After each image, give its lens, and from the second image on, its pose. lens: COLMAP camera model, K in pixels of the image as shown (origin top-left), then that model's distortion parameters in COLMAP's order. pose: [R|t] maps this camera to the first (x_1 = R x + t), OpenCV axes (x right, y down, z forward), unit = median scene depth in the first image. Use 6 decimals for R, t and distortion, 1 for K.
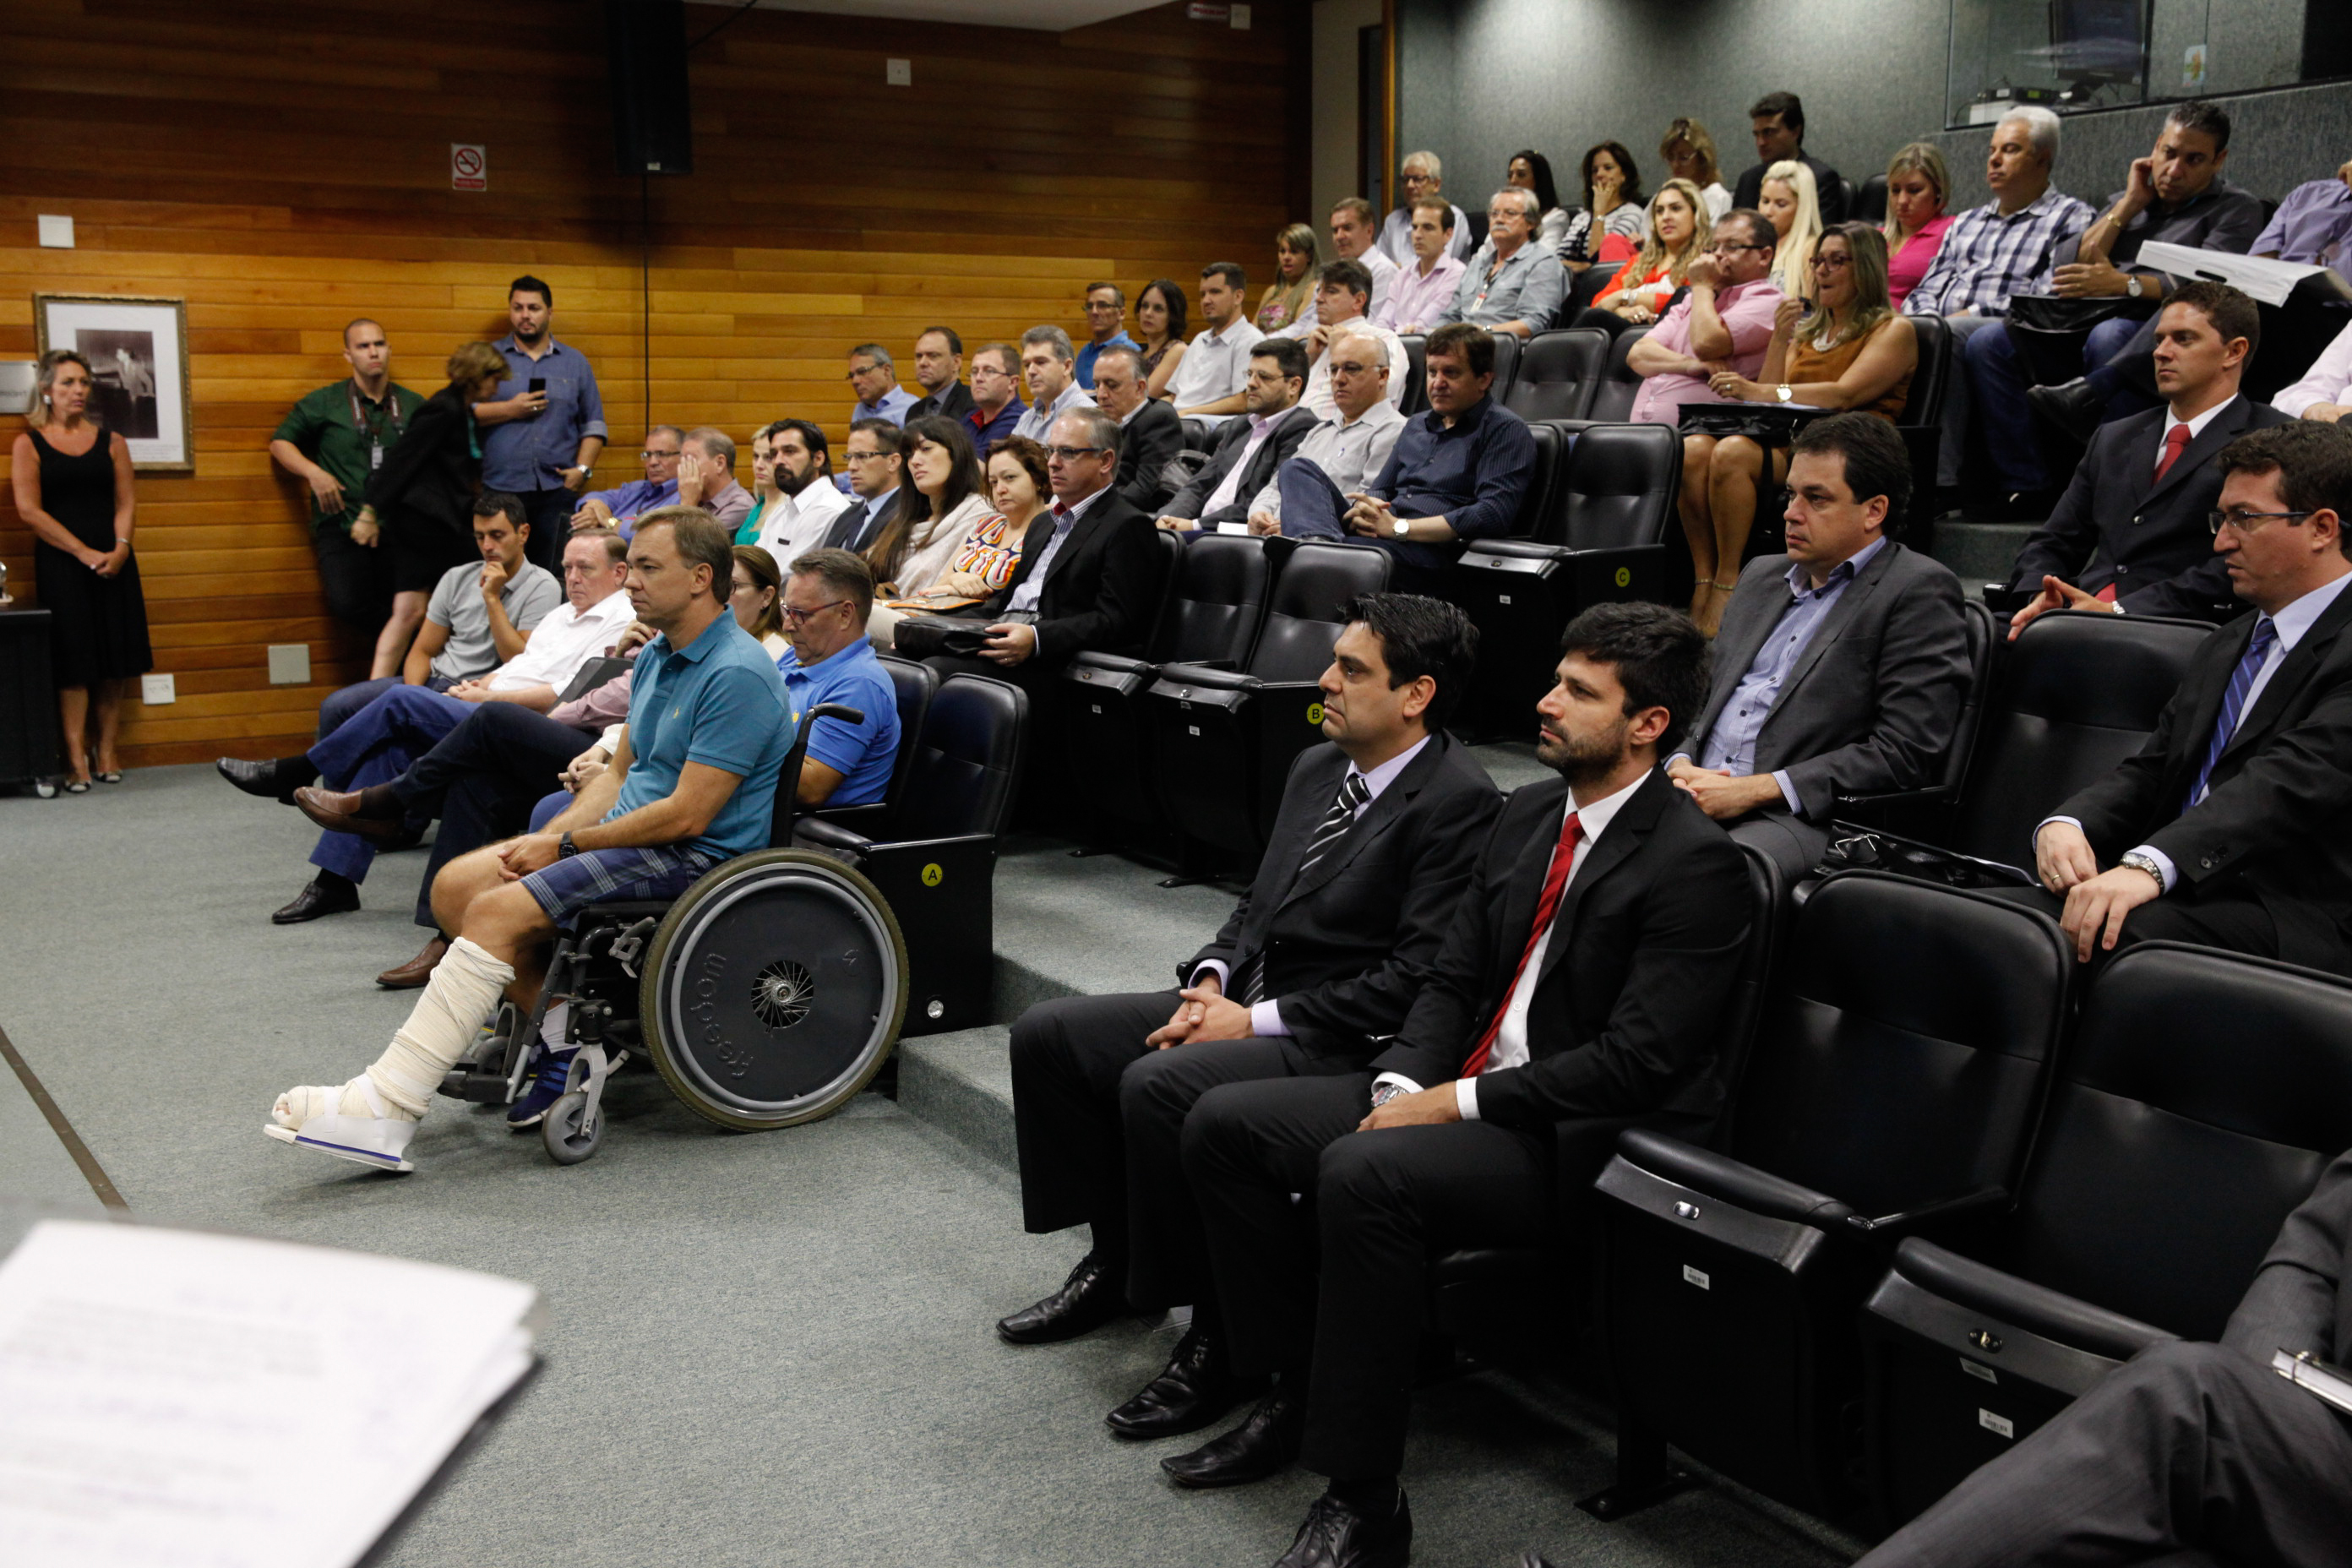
lens RADIAL K [[2398.7, 0, 1169.4], [0, 2398.7, 798.1], [0, 0, 1]] dist [0.002224, 0.112279]
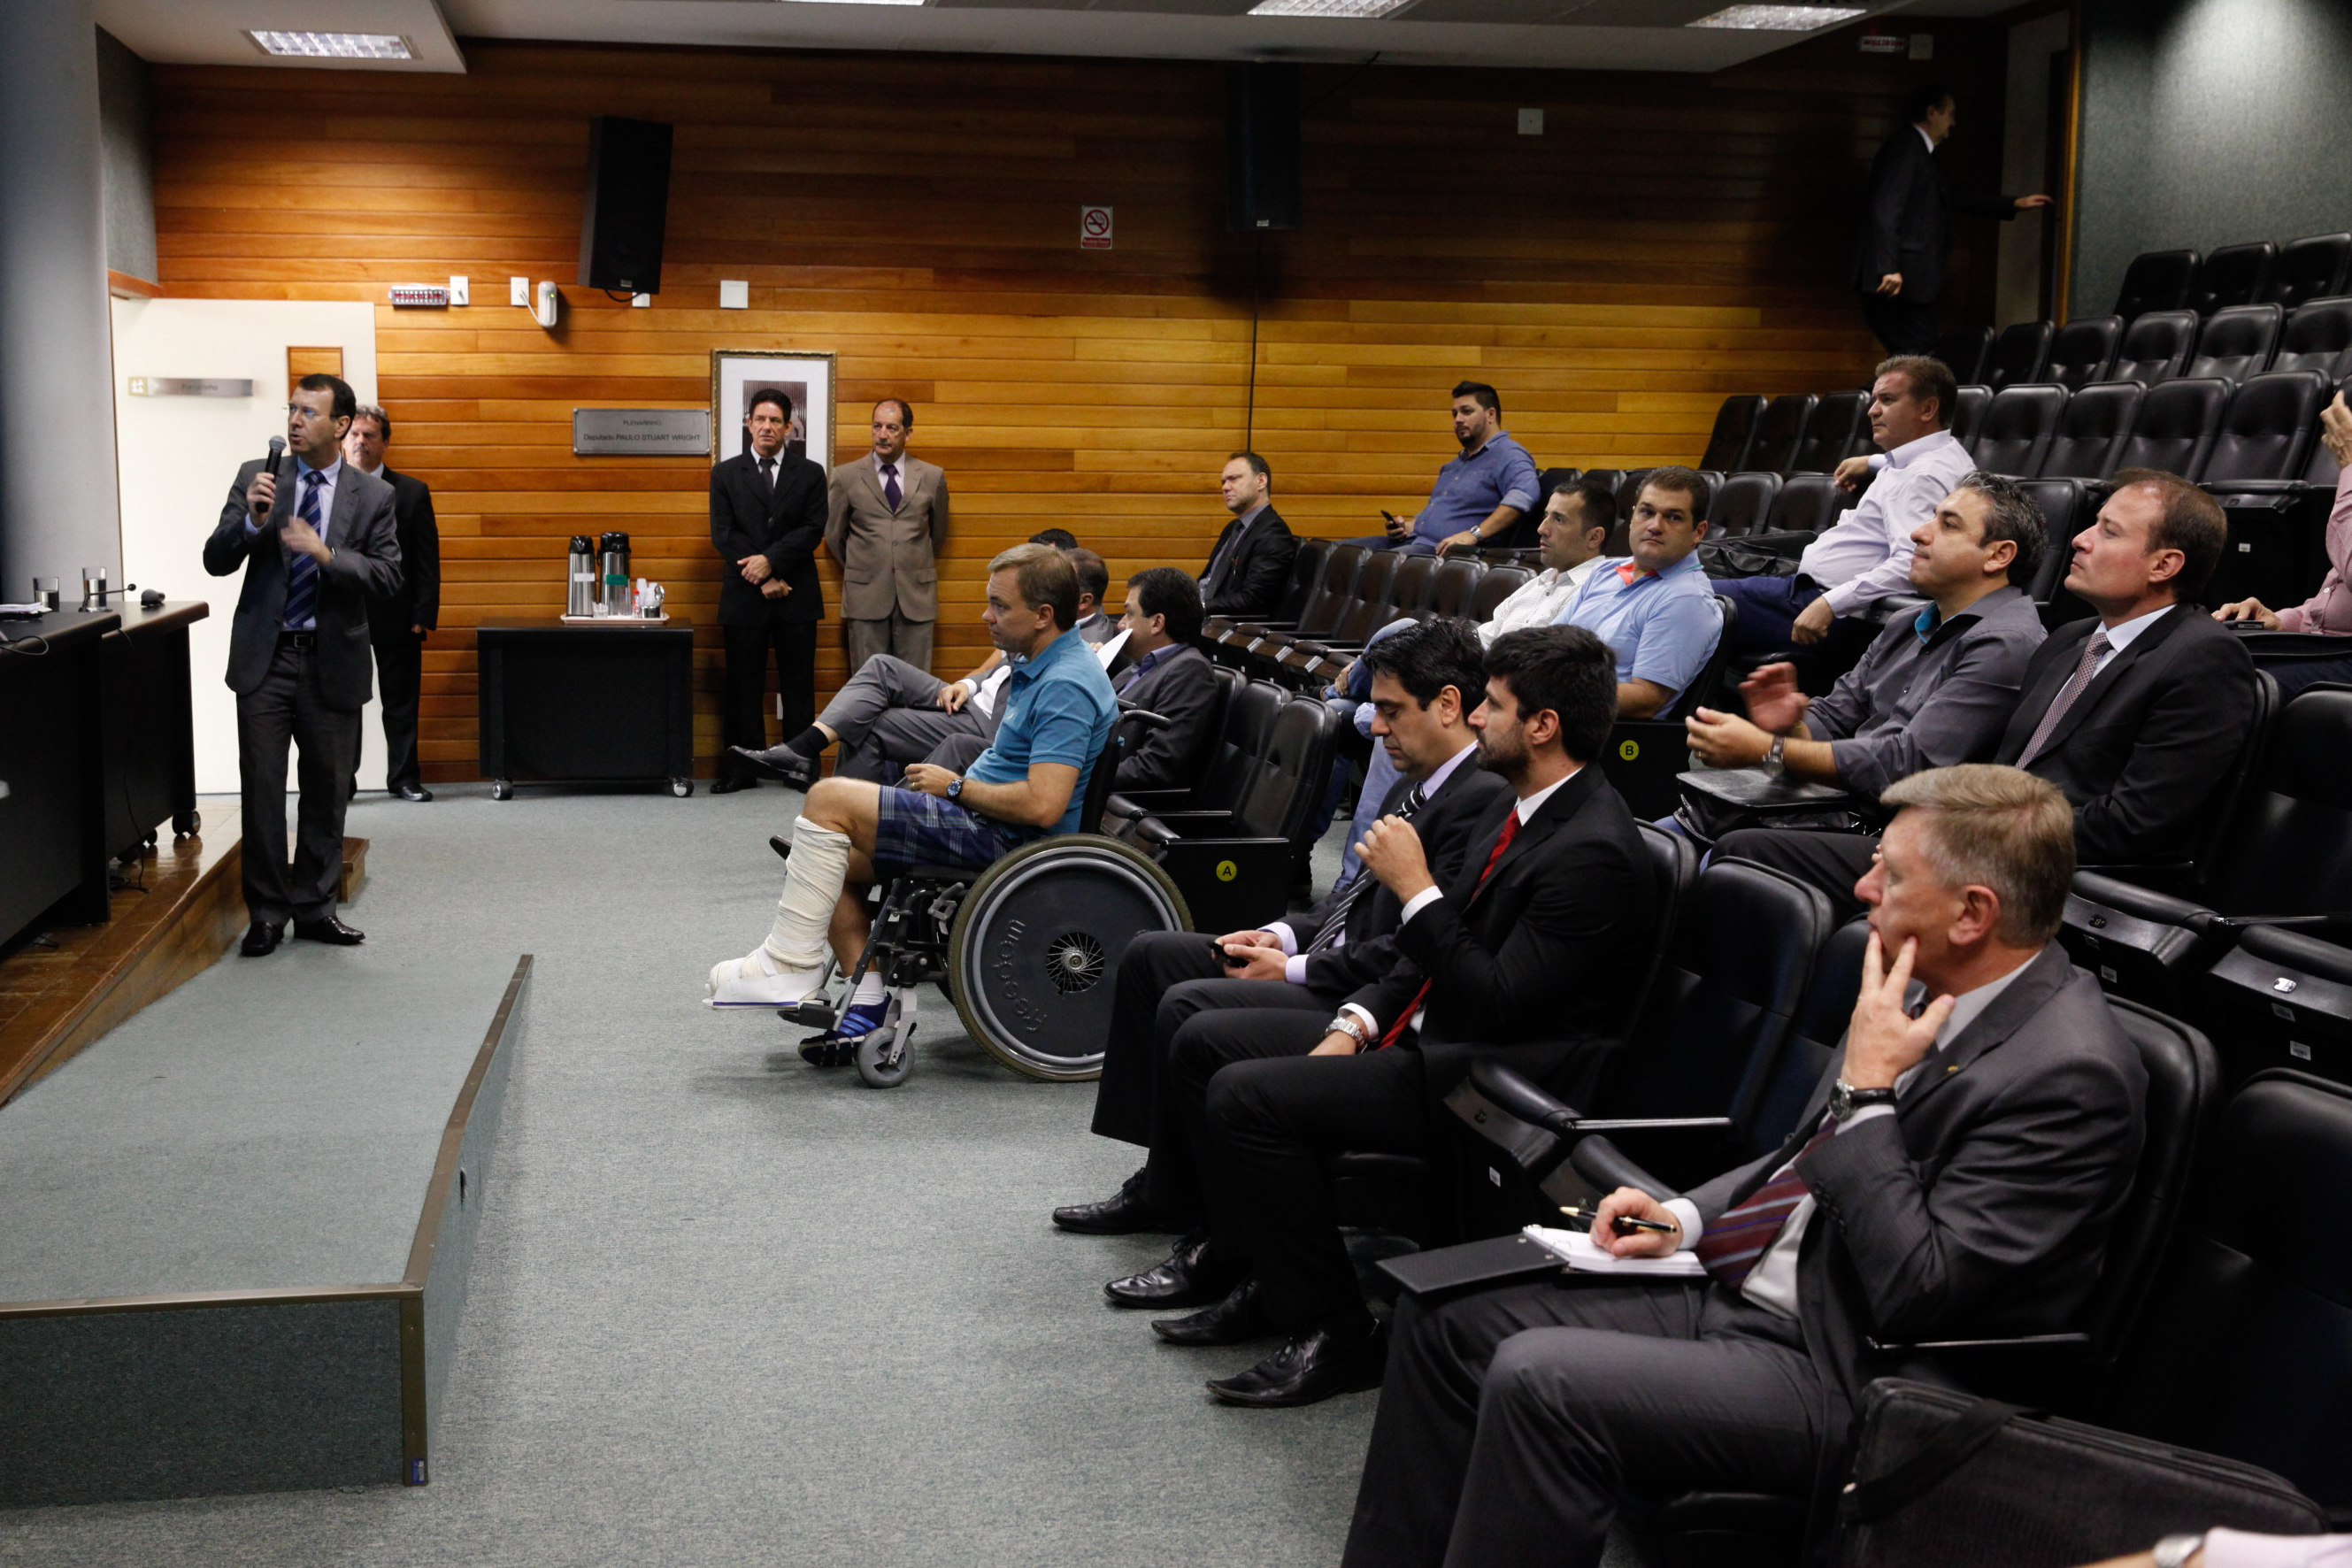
lens RADIAL K [[2717.6, 0, 1114.2], [0, 2717.6, 787.7], [0, 0, 1]] dist [0.005791, 0.186060]
pose [[0.934217, 0.056648, -0.352180, 0.190950], [-0.072095, 0.996919, -0.030892, 0.023800], [0.349345, 0.054250, 0.935422, -0.125367]]
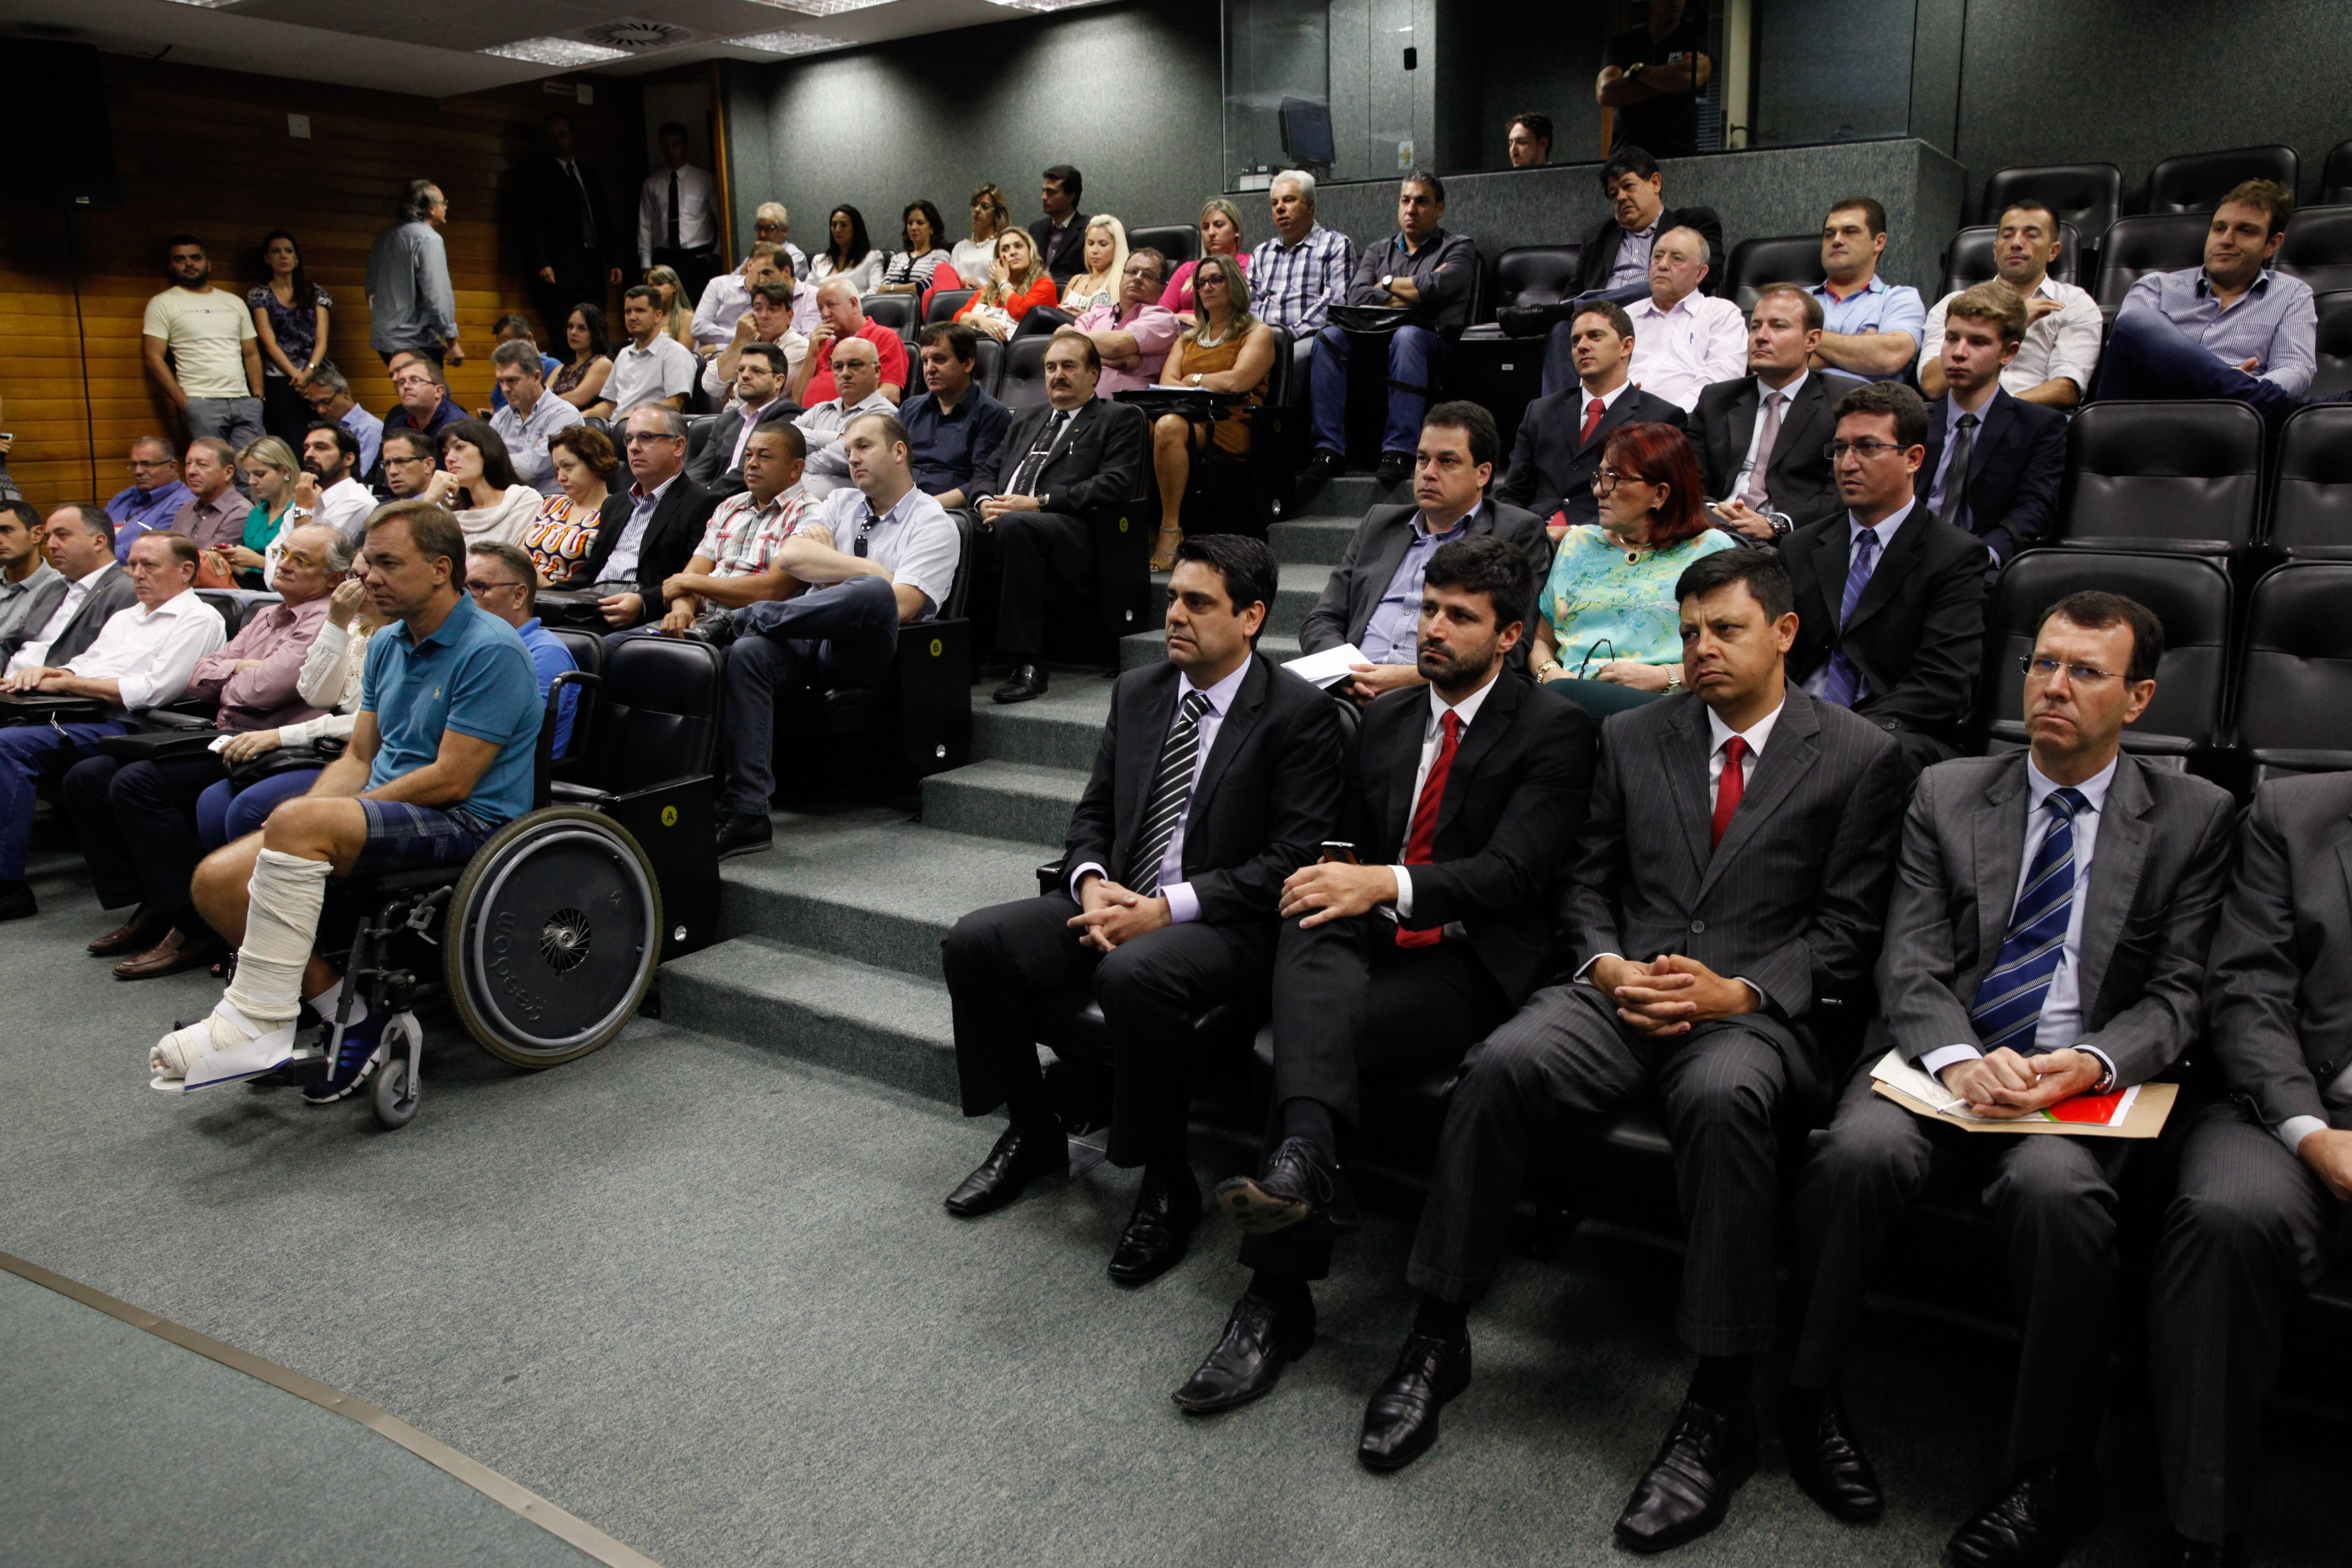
lens RADIAL K [[1731.0, 0, 1172.9], [0, 1731.0, 782.4], [0, 0, 1]] dist [-0.086016, 0.090469]
pose [[0.905699, -0.107070, 0.410178, -0.140496], [0.086805, 0.993917, 0.067774, -0.011737], [-0.414939, -0.025777, 0.909484, 0.110185]]
